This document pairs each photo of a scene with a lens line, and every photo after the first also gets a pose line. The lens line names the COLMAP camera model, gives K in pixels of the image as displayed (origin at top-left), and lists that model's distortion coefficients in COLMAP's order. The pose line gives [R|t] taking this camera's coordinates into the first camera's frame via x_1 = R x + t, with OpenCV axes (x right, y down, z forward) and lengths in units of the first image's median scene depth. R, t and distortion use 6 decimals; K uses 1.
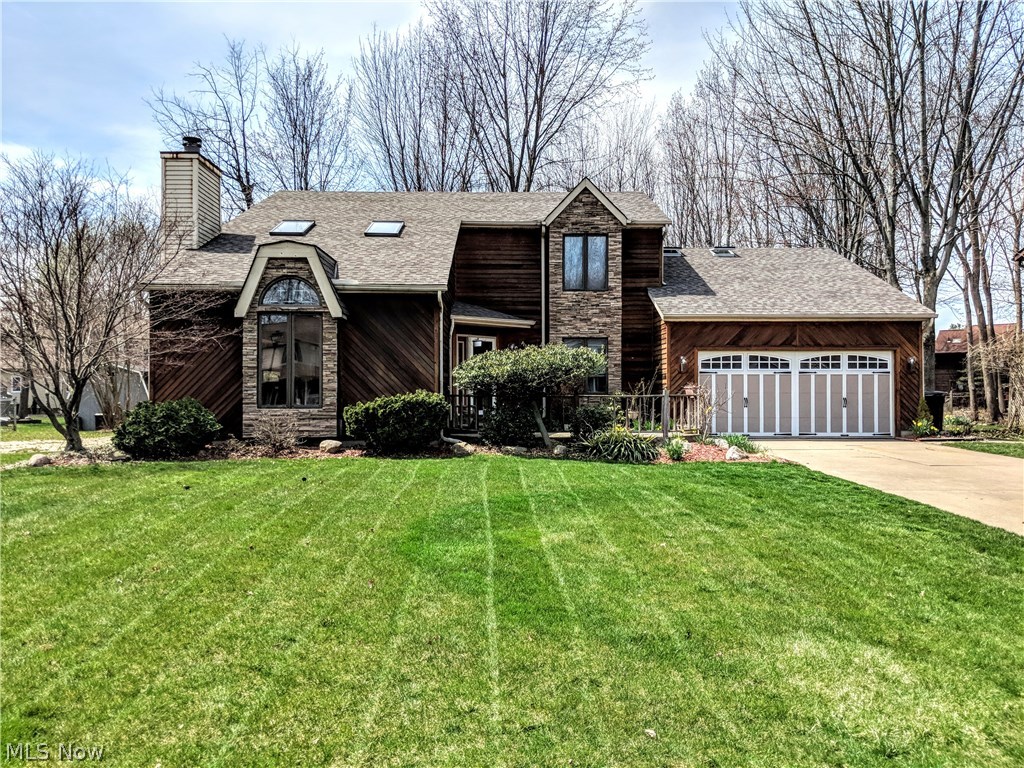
lens RADIAL K [[817.8, 0, 509.2], [0, 817.8, 378.7], [0, 0, 1]] dist [0.059726, -0.101625]
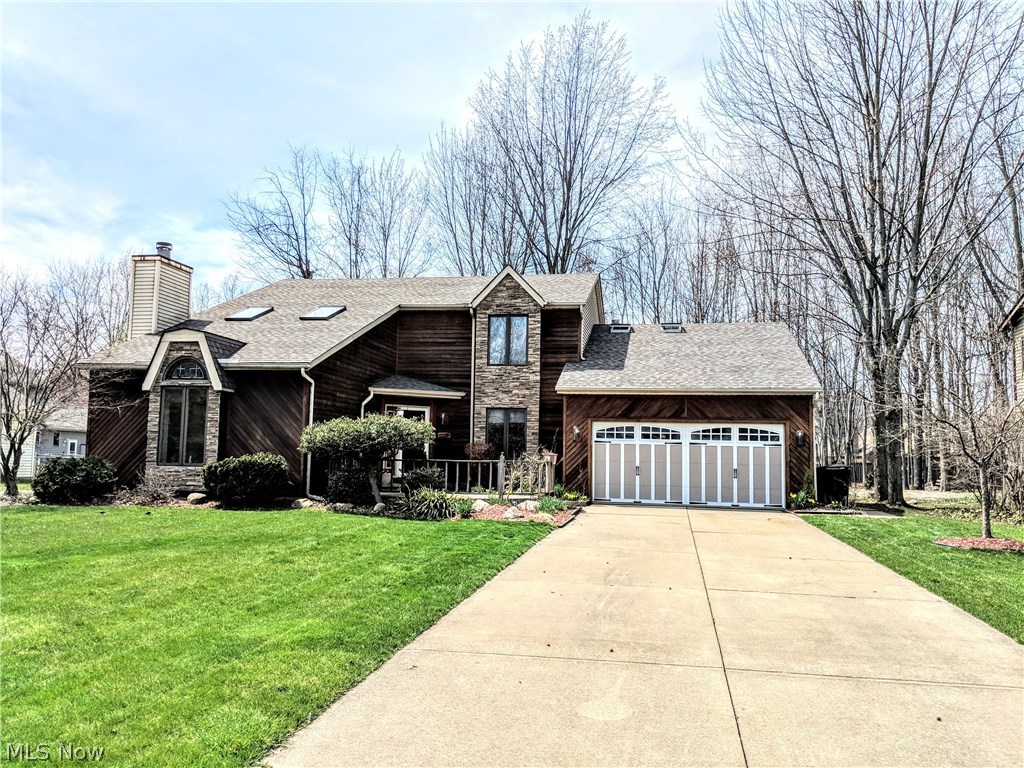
lens RADIAL K [[817.8, 0, 513.2], [0, 817.8, 388.9], [0, 0, 1]] dist [0.059726, -0.101625]
pose [[0.980978, 0.002826, -0.194098, 0.334897], [-0.016622, 0.997444, -0.069486, -0.000581], [0.193406, 0.071390, 0.978518, -0.071386]]
